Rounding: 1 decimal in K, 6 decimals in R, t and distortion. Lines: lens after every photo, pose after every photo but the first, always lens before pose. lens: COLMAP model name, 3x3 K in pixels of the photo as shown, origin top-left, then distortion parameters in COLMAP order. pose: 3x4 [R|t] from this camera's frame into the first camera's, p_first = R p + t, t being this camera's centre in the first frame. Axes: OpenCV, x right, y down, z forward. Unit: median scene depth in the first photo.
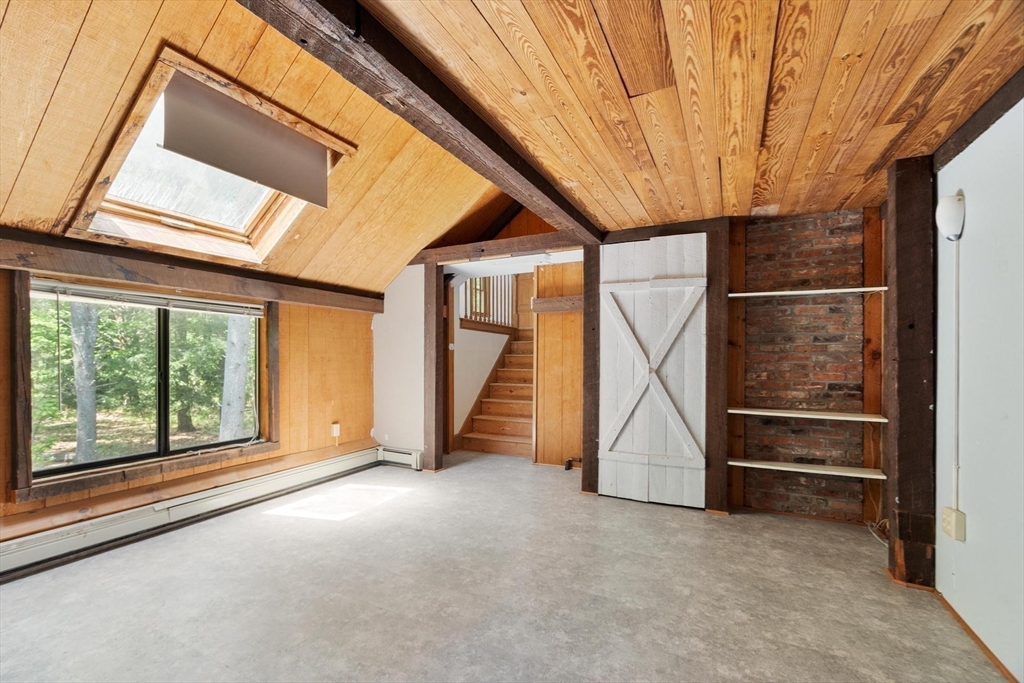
lens RADIAL K [[452.9, 0, 483.8], [0, 452.9, 355.0], [0, 0, 1]] dist [-0.000095, -0.000520]
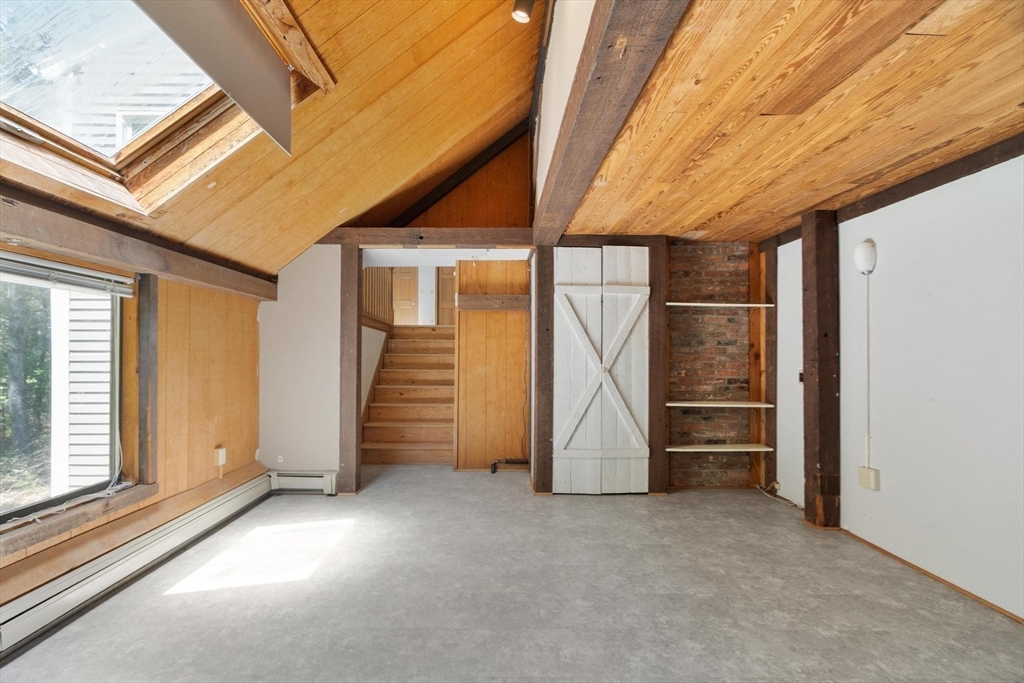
lens RADIAL K [[452.9, 0, 508.3], [0, 452.9, 349.0], [0, 0, 1]] dist [-0.000095, -0.000520]
pose [[0.881075, 0.009118, 0.472889, -0.348582], [-0.004008, 0.999922, -0.011813, -0.001709], [-0.472960, 0.008513, 0.881043, 0.173673]]
